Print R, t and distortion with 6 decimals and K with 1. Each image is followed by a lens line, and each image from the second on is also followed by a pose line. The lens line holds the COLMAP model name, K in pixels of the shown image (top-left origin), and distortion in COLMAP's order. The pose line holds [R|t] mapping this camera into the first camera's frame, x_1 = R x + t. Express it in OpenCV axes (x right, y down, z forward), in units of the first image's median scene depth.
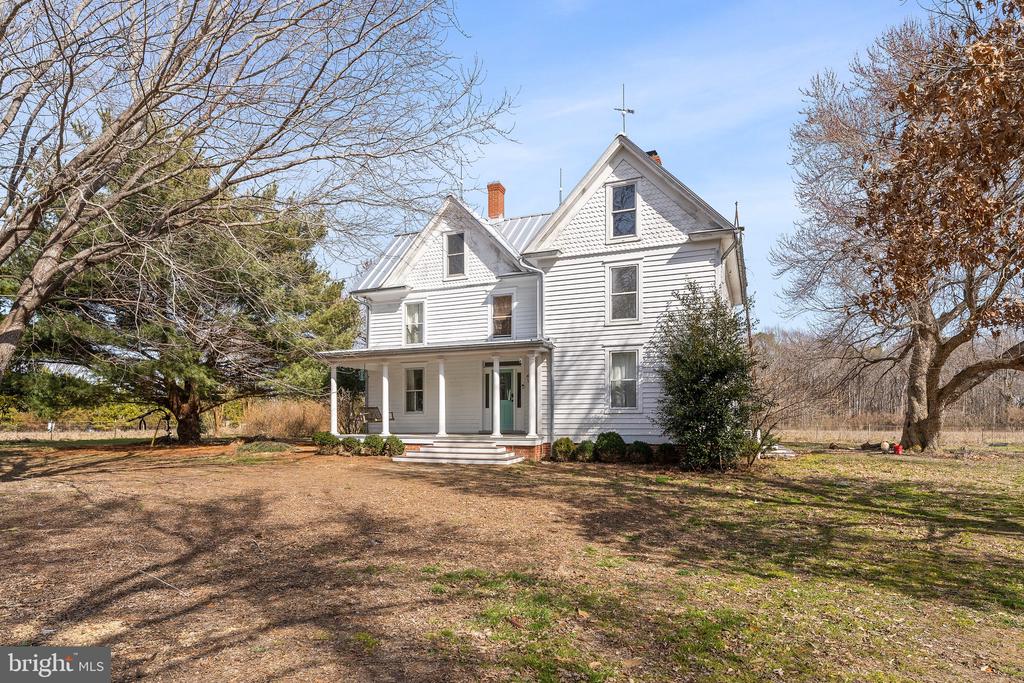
lens RADIAL K [[507.5, 0, 524.7], [0, 507.5, 428.0], [0, 0, 1]] dist [0.000095, 0.000133]
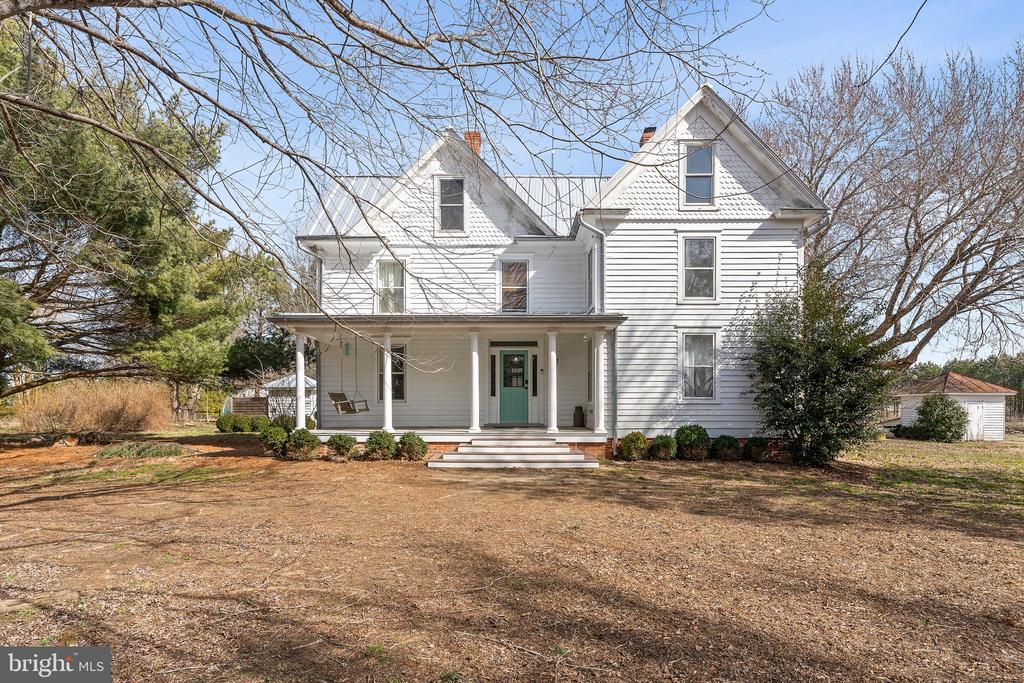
lens RADIAL K [[474.1, 0, 501.9], [0, 474.1, 422.0], [0, 0, 1]] dist [-0.000408, -0.000562]
pose [[0.938708, -0.007350, 0.344634, -0.396033], [0.003569, 0.999926, 0.011606, -0.007448], [-0.344694, -0.009664, 0.938665, 0.322994]]
